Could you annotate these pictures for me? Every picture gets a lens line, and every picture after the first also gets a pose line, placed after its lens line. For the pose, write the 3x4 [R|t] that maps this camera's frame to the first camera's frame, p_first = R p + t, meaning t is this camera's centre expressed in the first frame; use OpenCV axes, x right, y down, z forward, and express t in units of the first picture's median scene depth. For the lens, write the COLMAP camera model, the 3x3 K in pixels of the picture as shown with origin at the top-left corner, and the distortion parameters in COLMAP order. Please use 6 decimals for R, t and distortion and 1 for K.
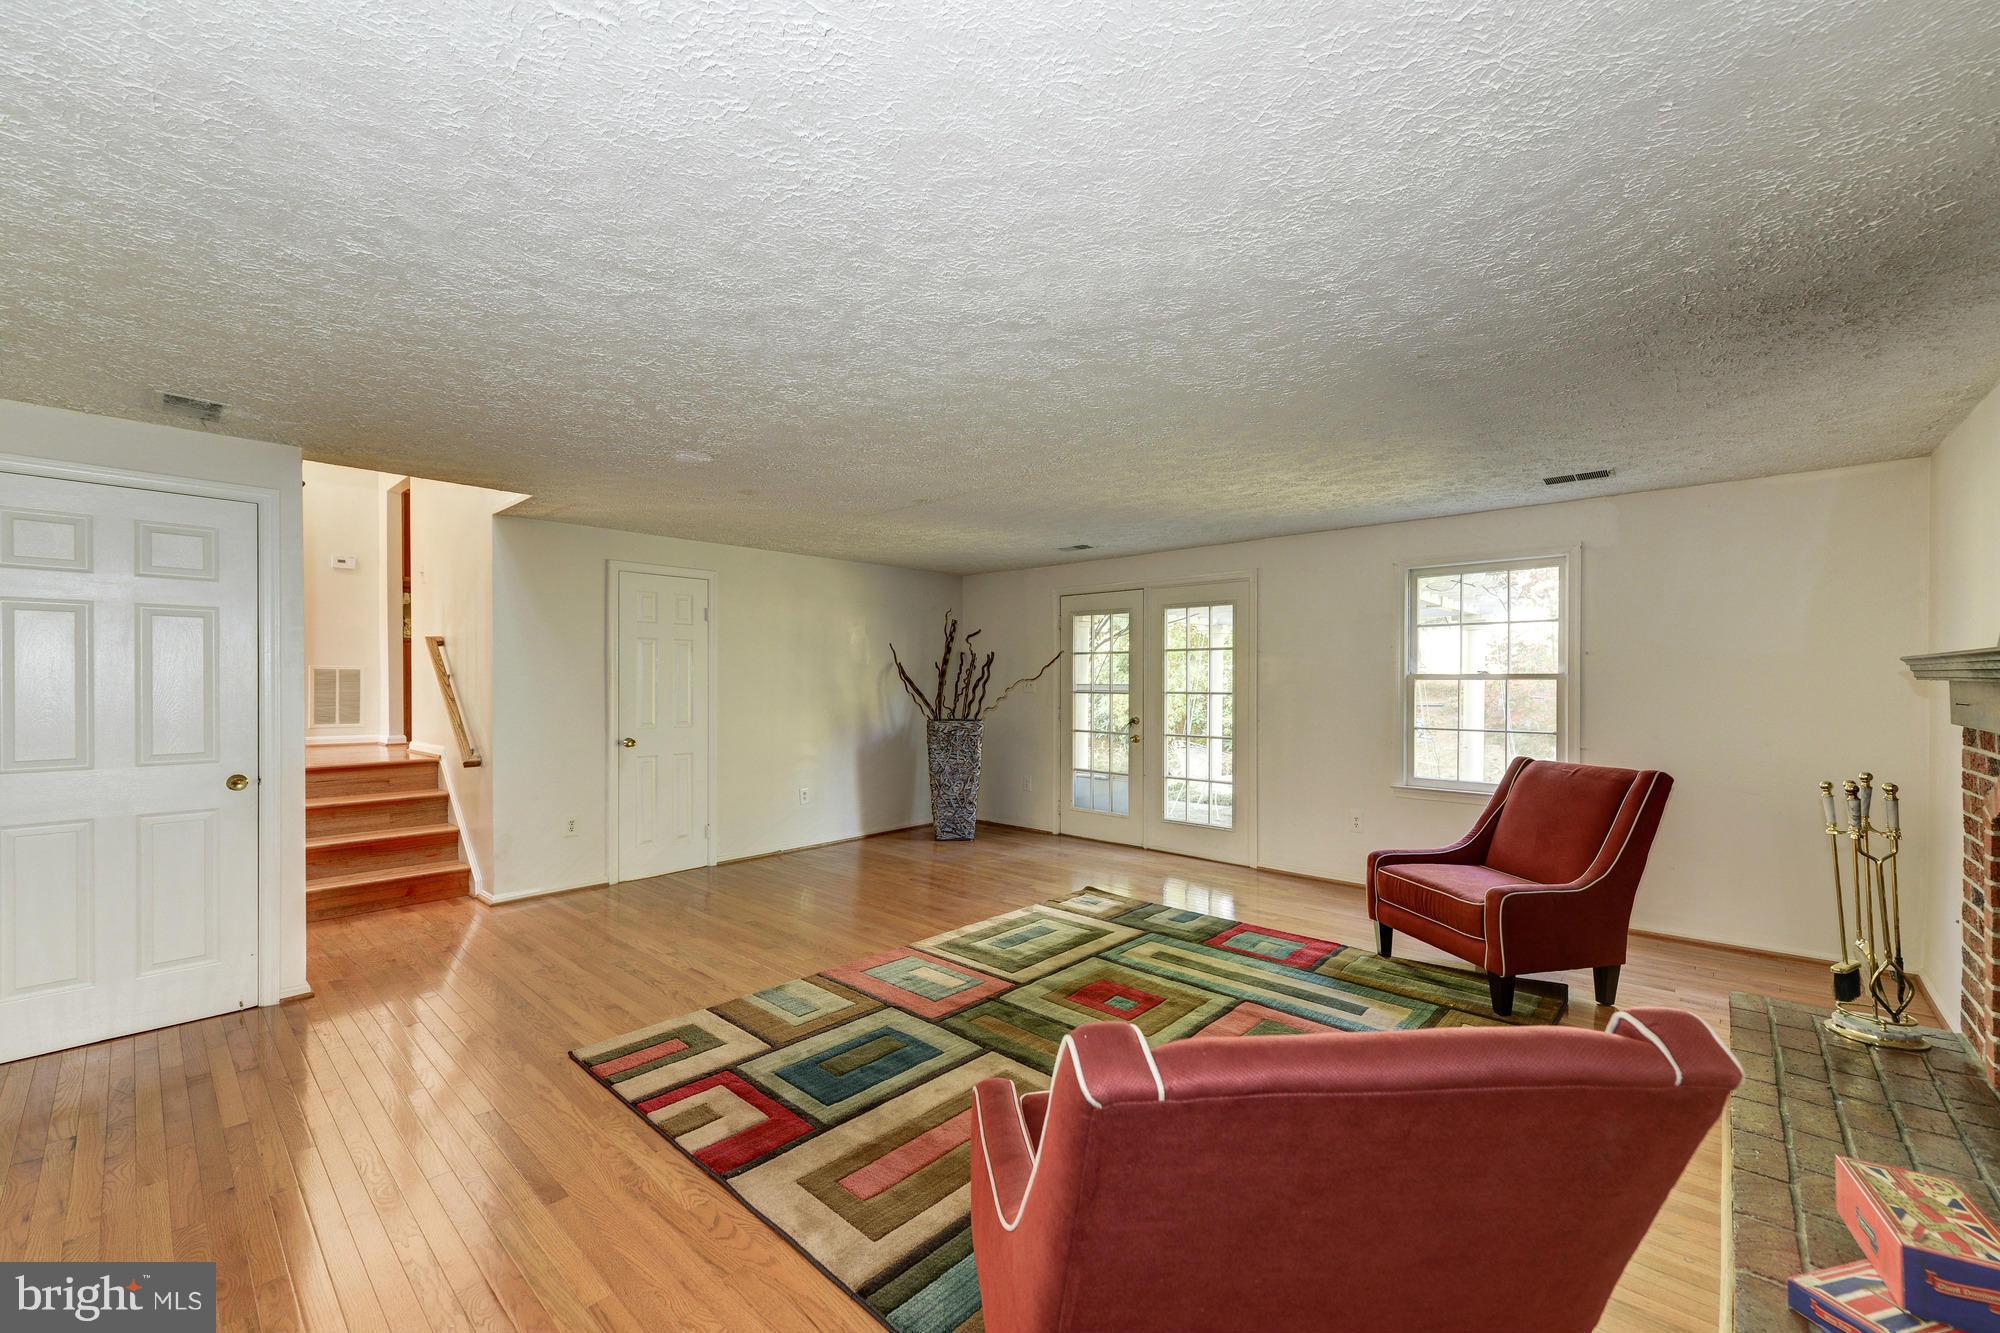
lens RADIAL K [[793.0, 0, 994.7], [0, 793.0, 676.8], [0, 0, 1]] dist [-0.001379, -0.000020]
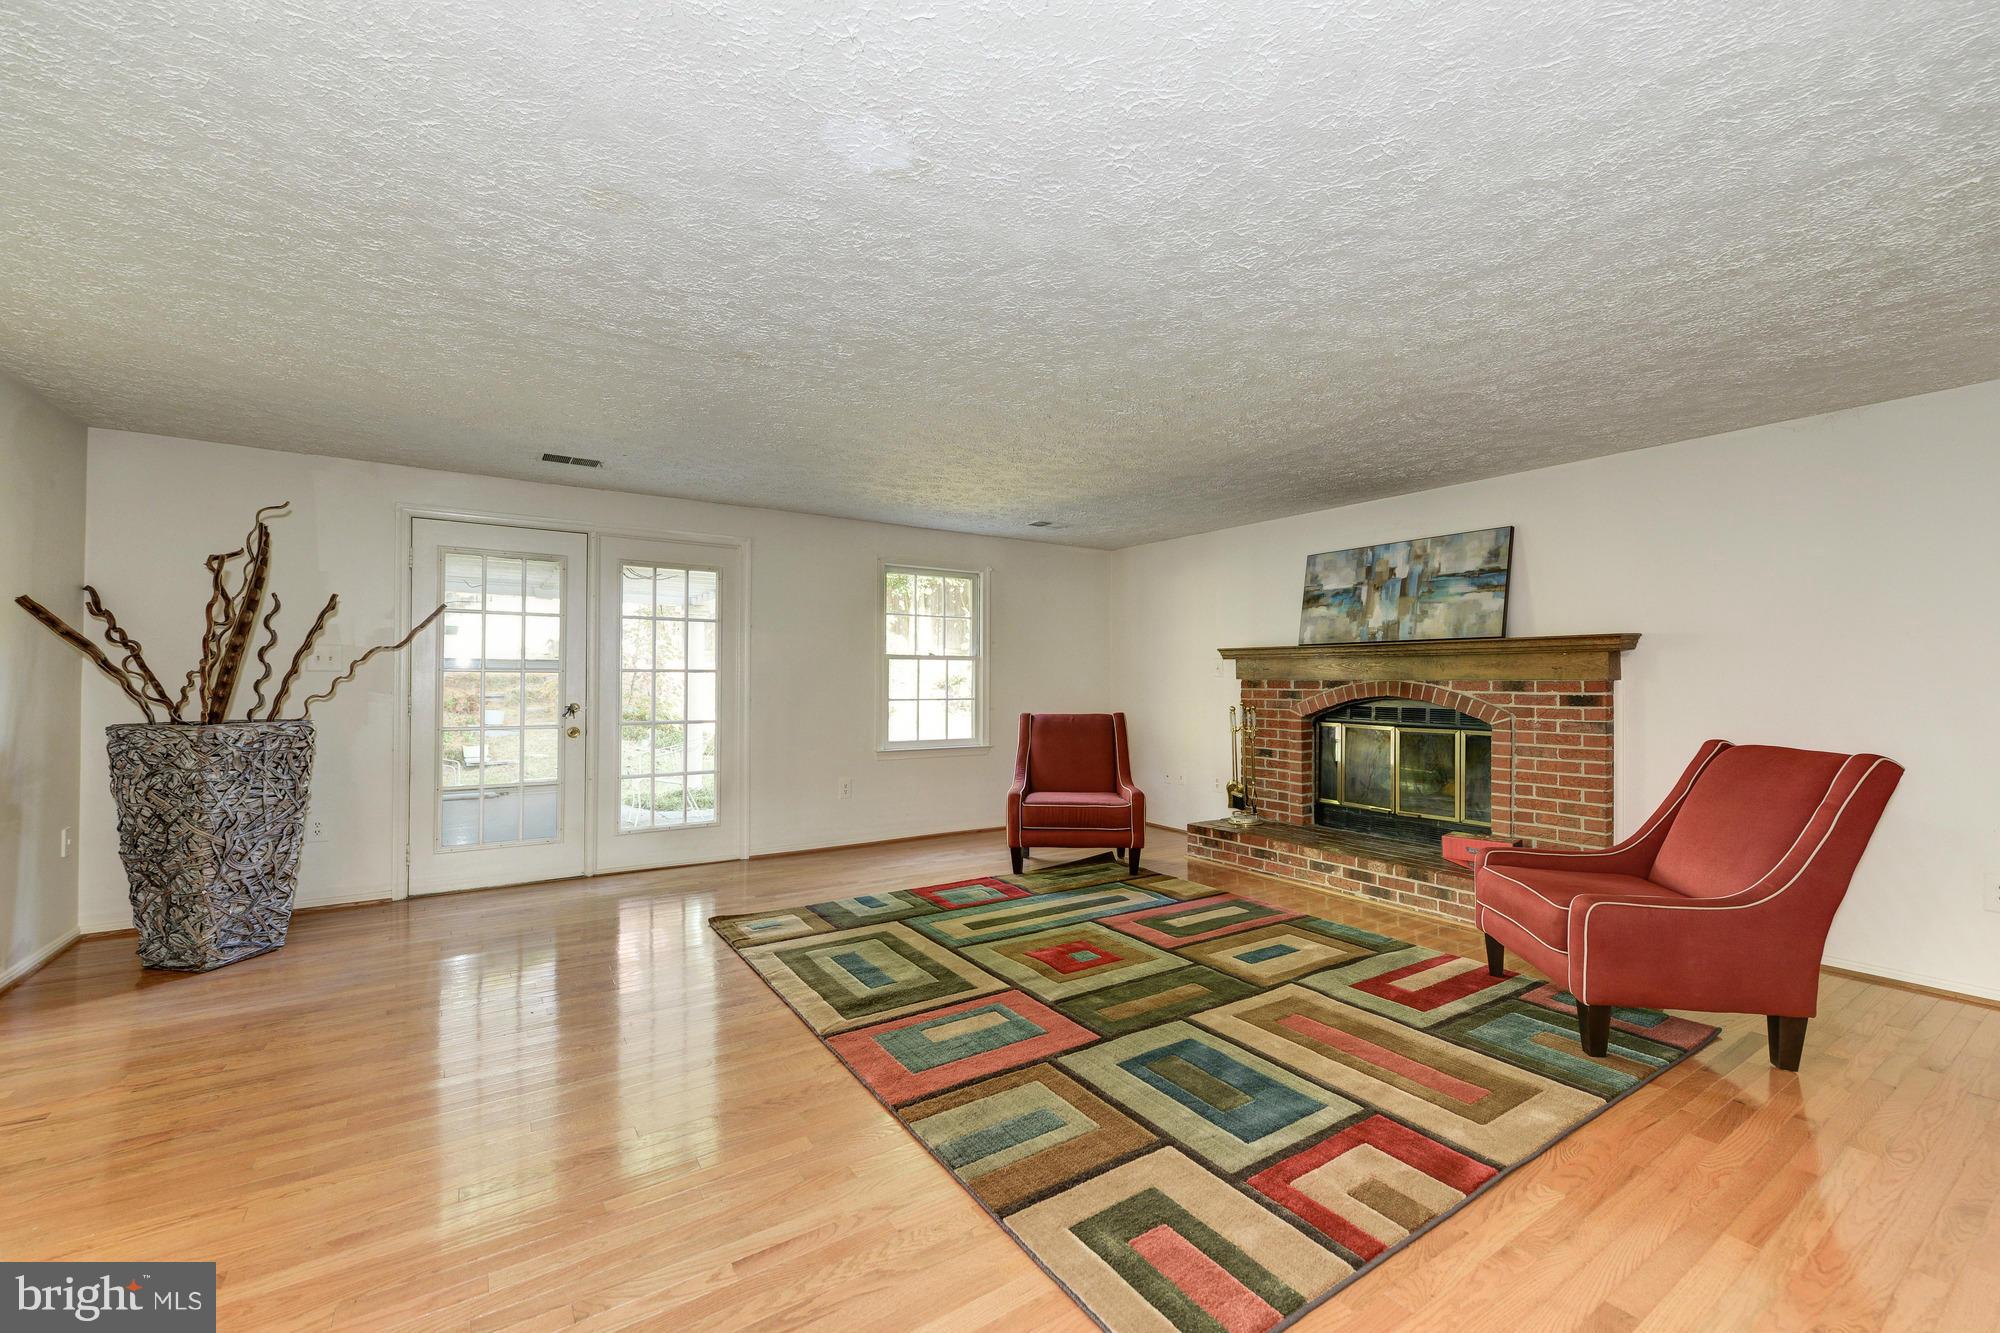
lens RADIAL K [[793.0, 0, 994.5], [0, 793.0, 670.3], [0, 0, 1]] dist [-0.001379, -0.000020]
pose [[0.245140, 0.013116, 0.969399, -0.704773], [-0.007542, 0.999904, -0.011621, 0.040938], [-0.969458, -0.004462, 0.245216, 0.689802]]
